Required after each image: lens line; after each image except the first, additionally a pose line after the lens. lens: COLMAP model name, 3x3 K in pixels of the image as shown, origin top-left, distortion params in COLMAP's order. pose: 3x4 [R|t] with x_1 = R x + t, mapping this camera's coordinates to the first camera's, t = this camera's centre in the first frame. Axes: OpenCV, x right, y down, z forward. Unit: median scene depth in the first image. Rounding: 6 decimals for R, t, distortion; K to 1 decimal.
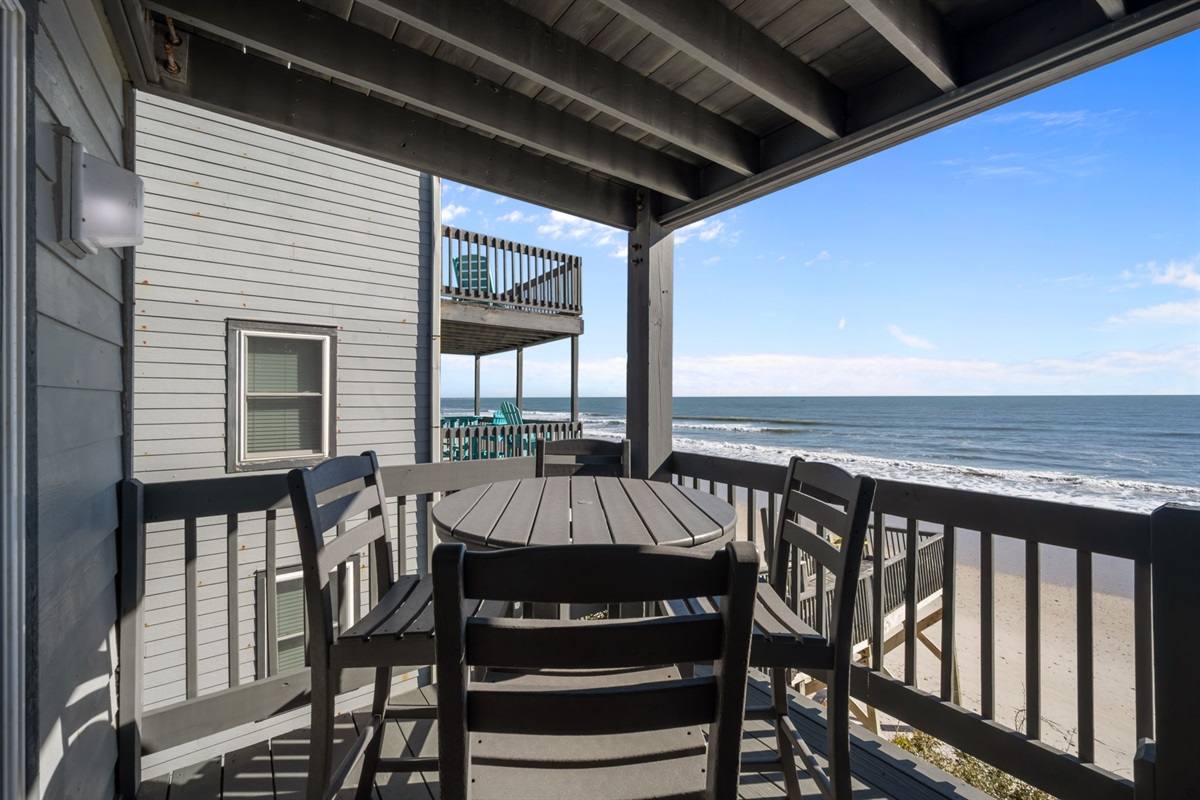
lens RADIAL K [[479.4, 0, 609.1], [0, 479.4, 402.7], [0, 0, 1]] dist [0.000442, -0.000089]
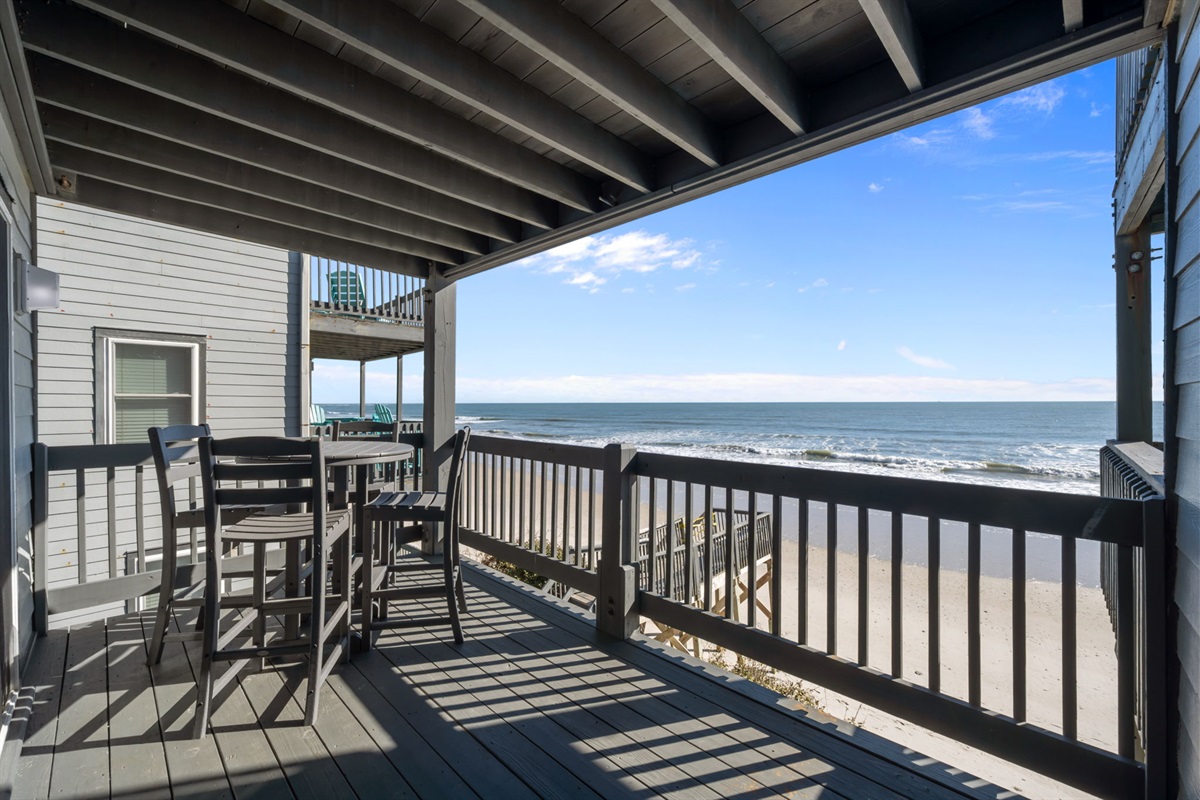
lens RADIAL K [[477.3, 0, 598.7], [0, 477.3, 411.0], [0, 0, 1]] dist [0.021295, -0.006553]
pose [[0.989742, -0.003599, 0.142819, 0.195401], [0.002725, 0.999976, 0.006317, 0.015285], [-0.142838, -0.005863, 0.989729, -0.273758]]
